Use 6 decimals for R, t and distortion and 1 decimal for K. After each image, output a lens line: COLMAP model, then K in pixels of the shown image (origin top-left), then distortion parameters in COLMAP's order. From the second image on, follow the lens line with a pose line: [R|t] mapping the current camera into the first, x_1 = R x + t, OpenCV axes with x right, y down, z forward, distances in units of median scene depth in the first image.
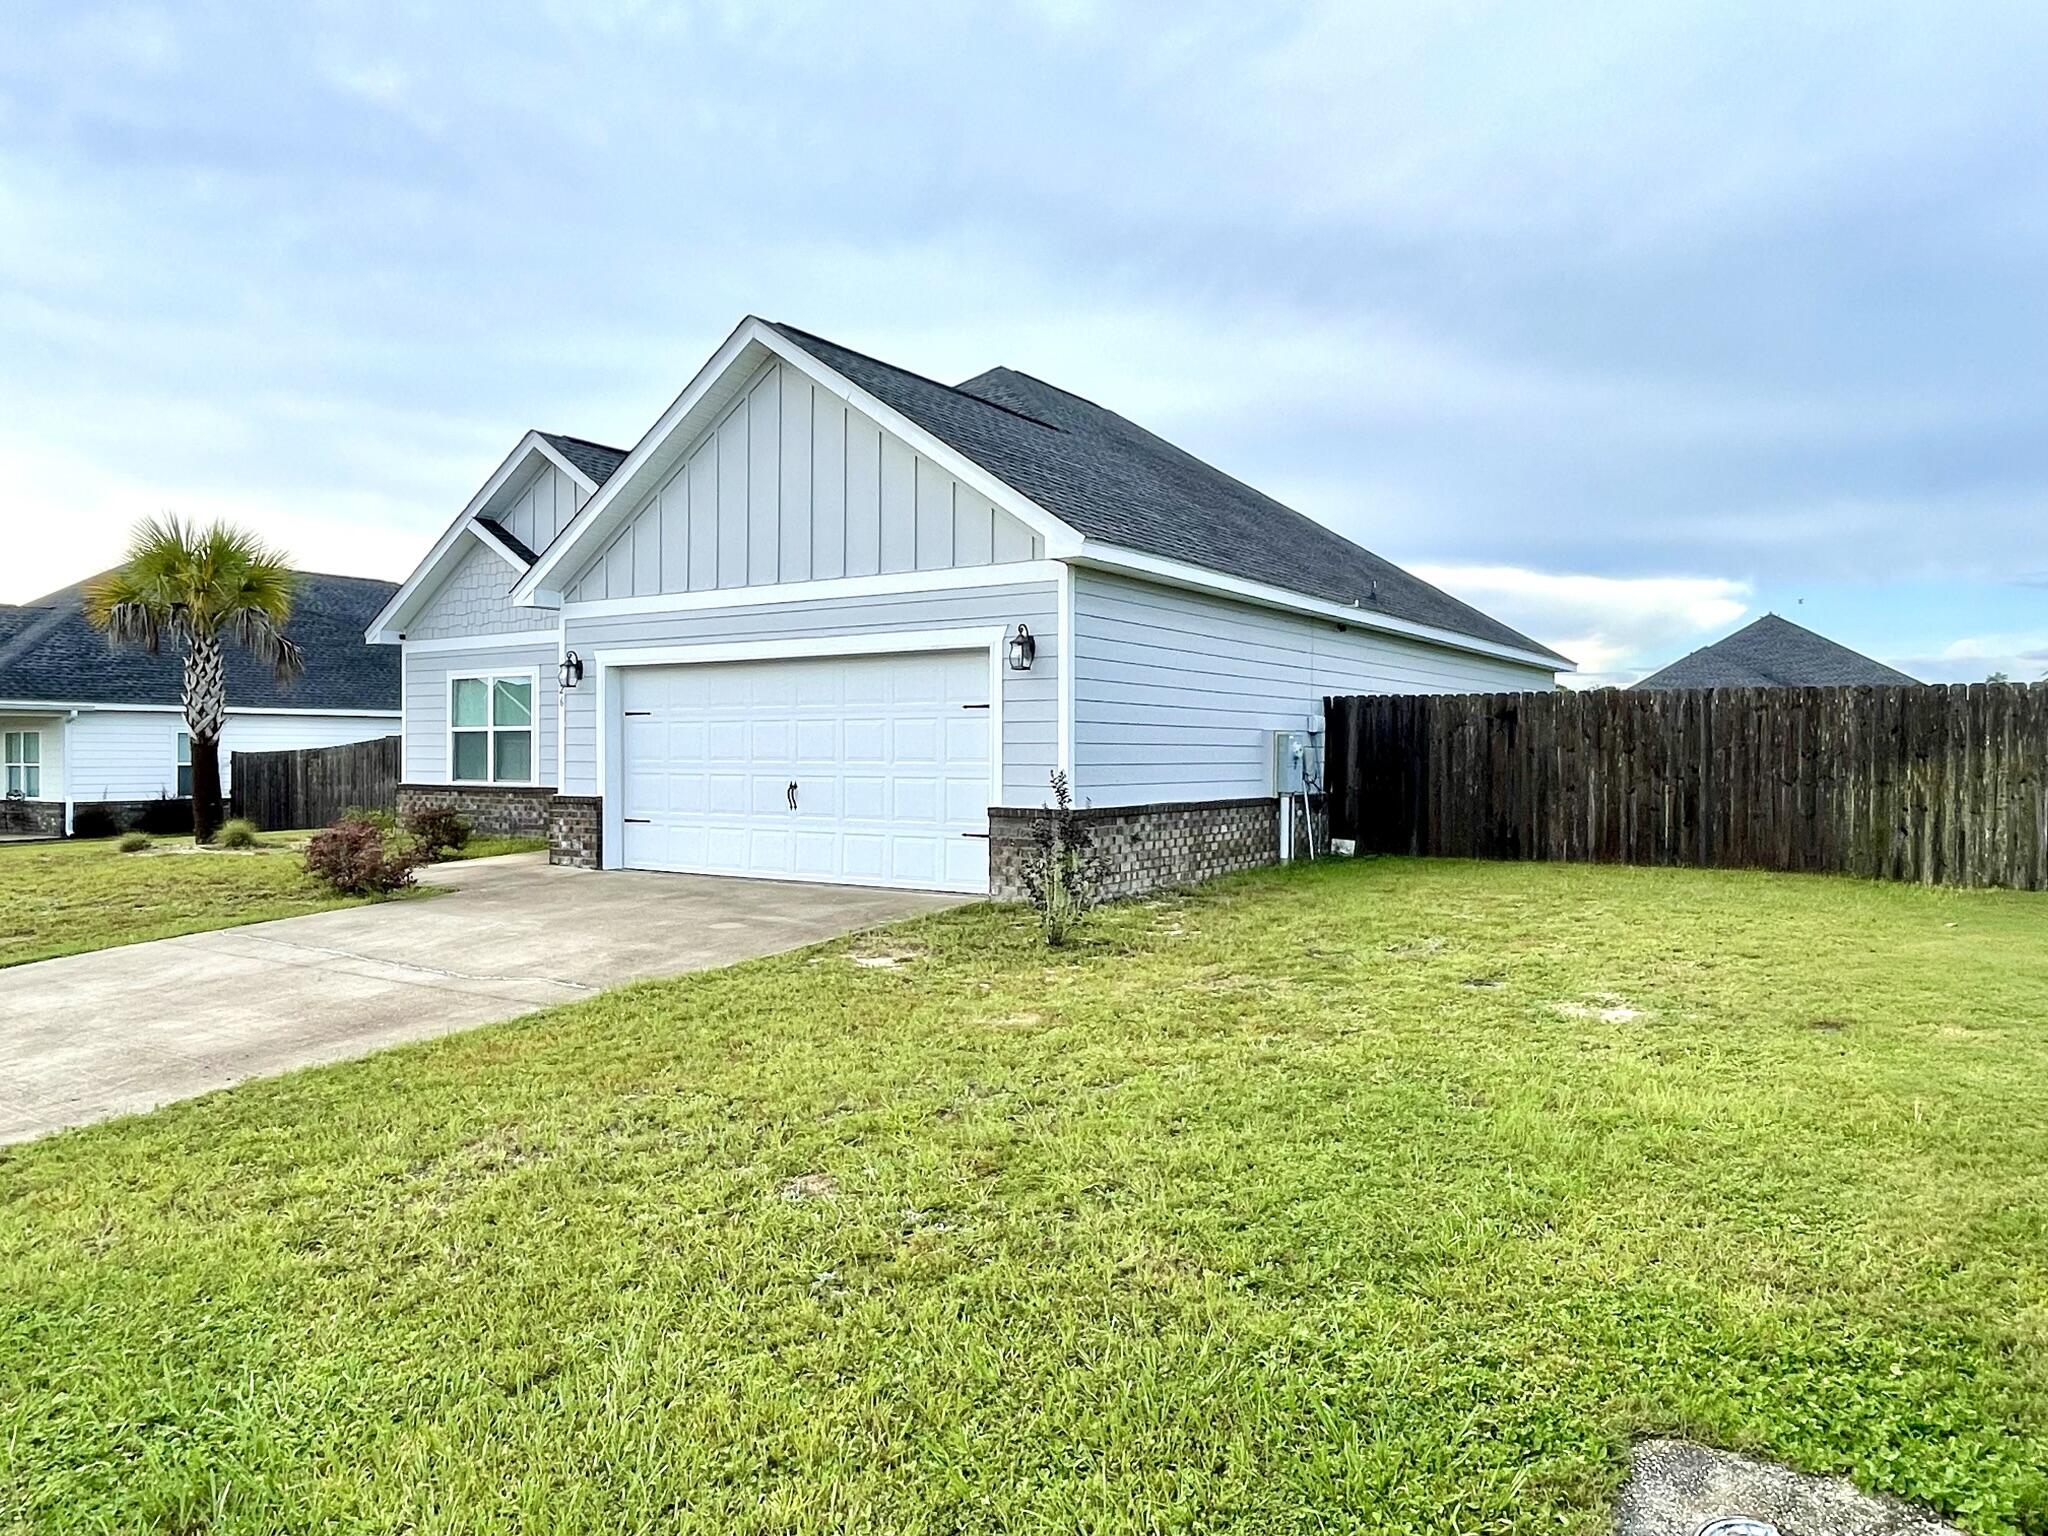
lens RADIAL K [[1353.7, 0, 1046.9], [0, 1353.7, 763.9], [0, 0, 1]] dist [0.002991, 0.001752]
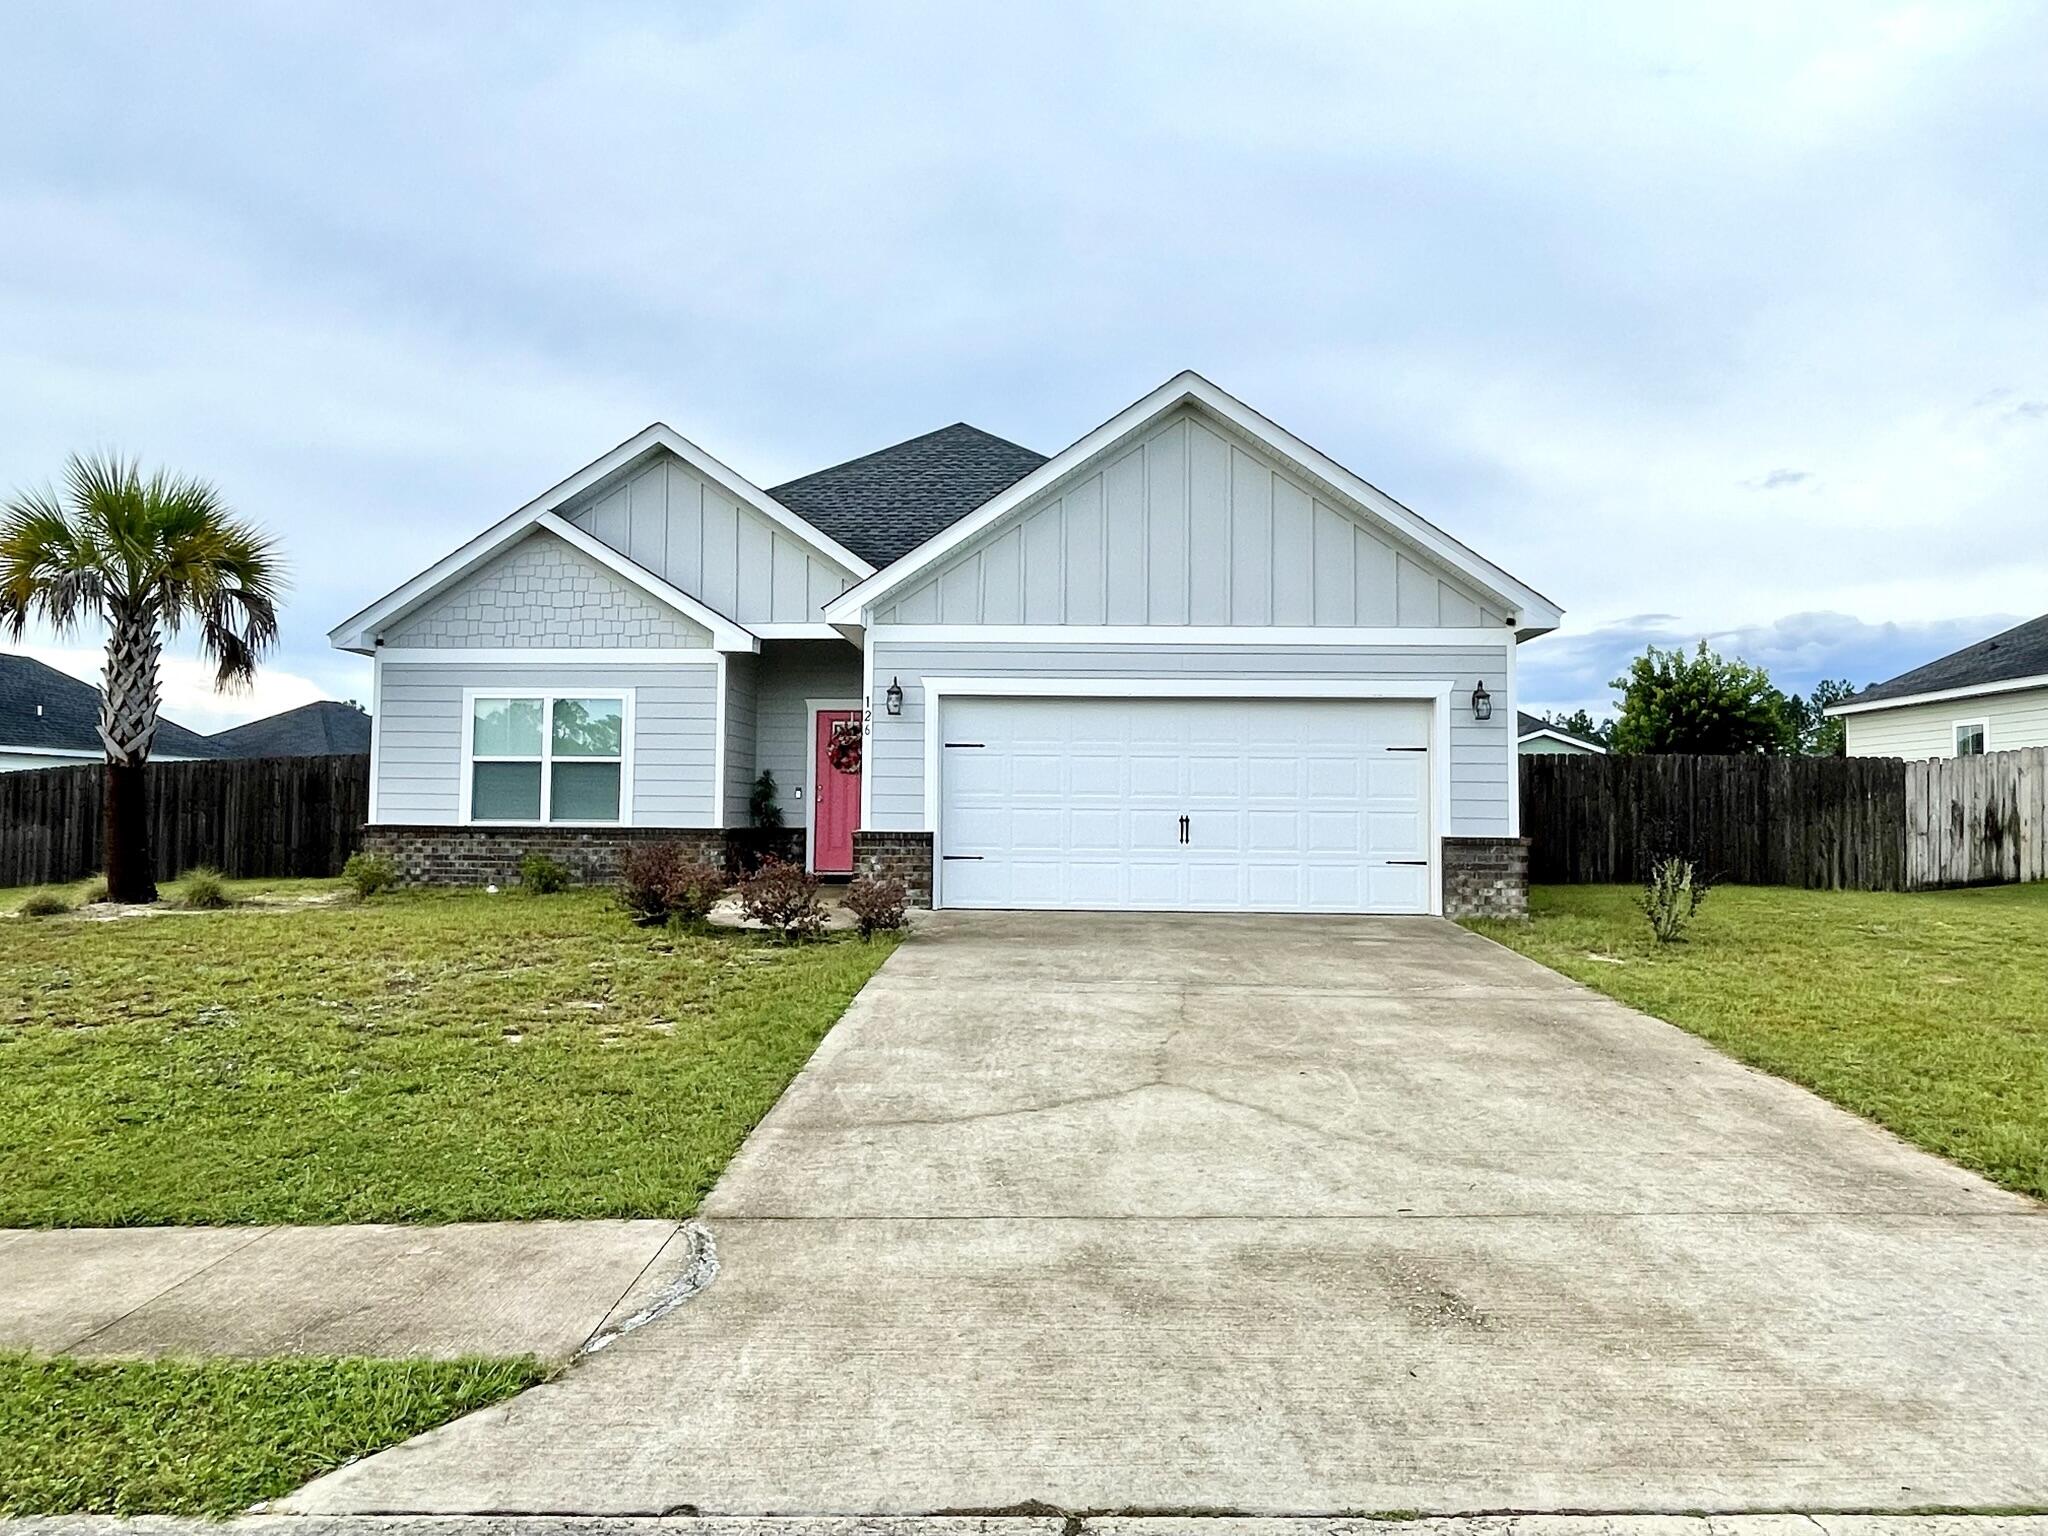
lens RADIAL K [[1353.7, 0, 1046.9], [0, 1353.7, 763.9], [0, 0, 1]] dist [0.002991, 0.001752]
pose [[0.858337, 0.028590, 0.512290, -0.761184], [-0.004106, 0.998797, -0.048861, 0.022859], [-0.513070, 0.039836, 0.857422, 0.150911]]
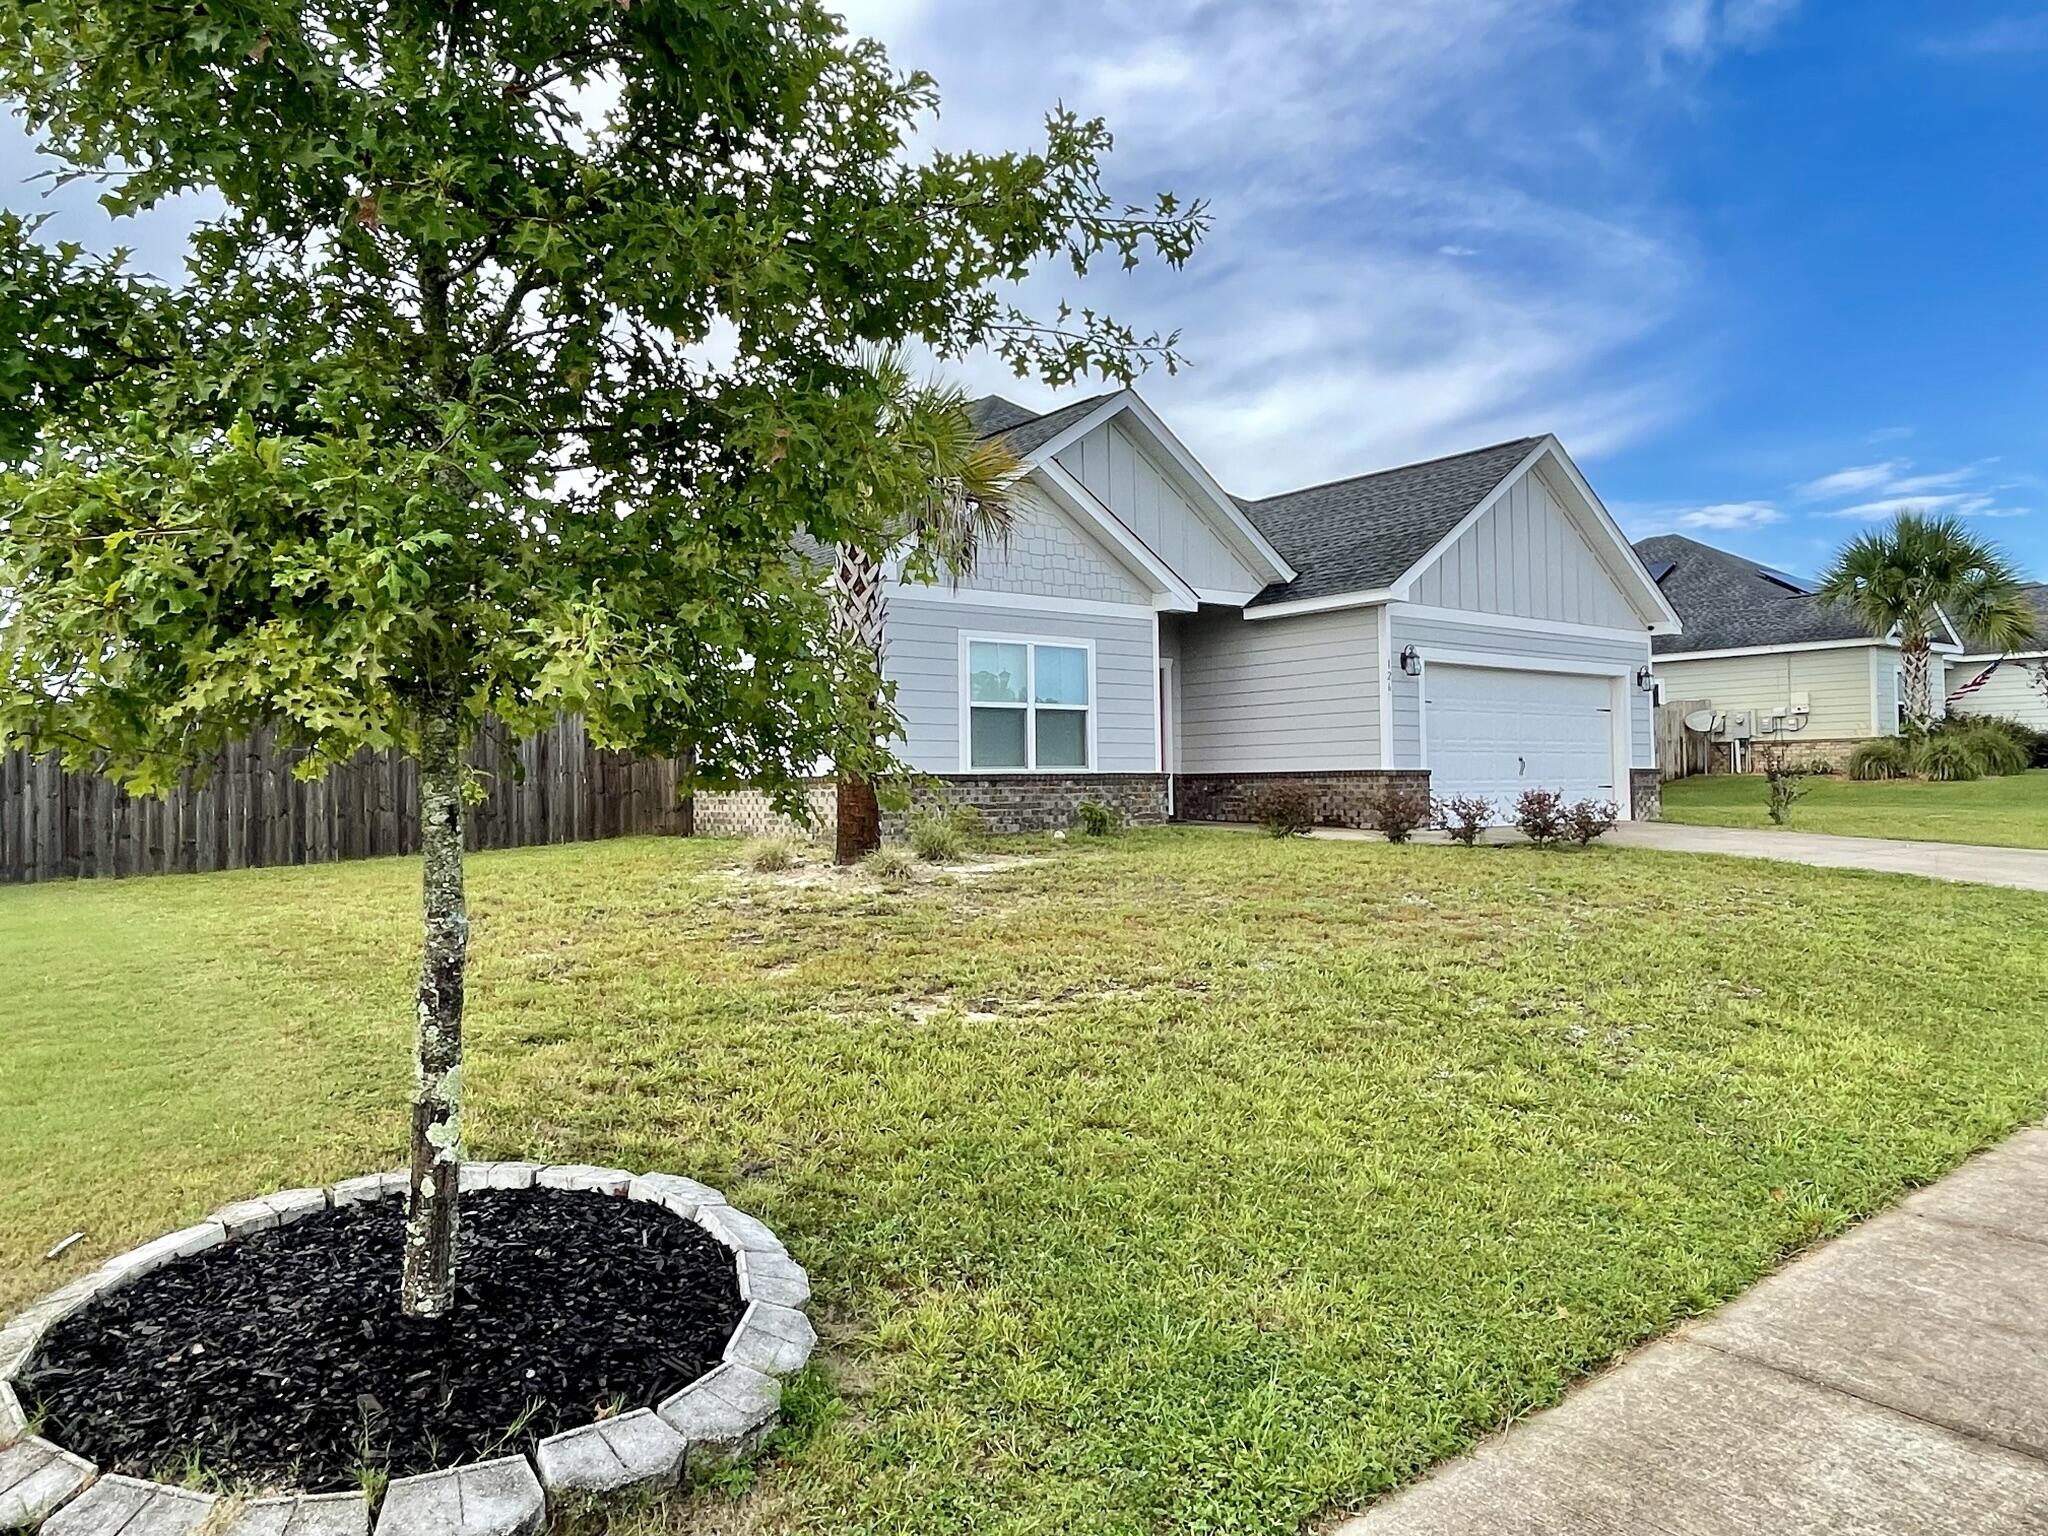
lens RADIAL K [[1353.7, 0, 1046.9], [0, 1353.7, 763.9], [0, 0, 1]] dist [0.002991, 0.001752]
pose [[0.319770, 0.010141, 0.947441, -1.596374], [0.021248, 0.999615, -0.017871, 0.033909], [-0.947257, 0.025846, 0.319432, 0.953721]]
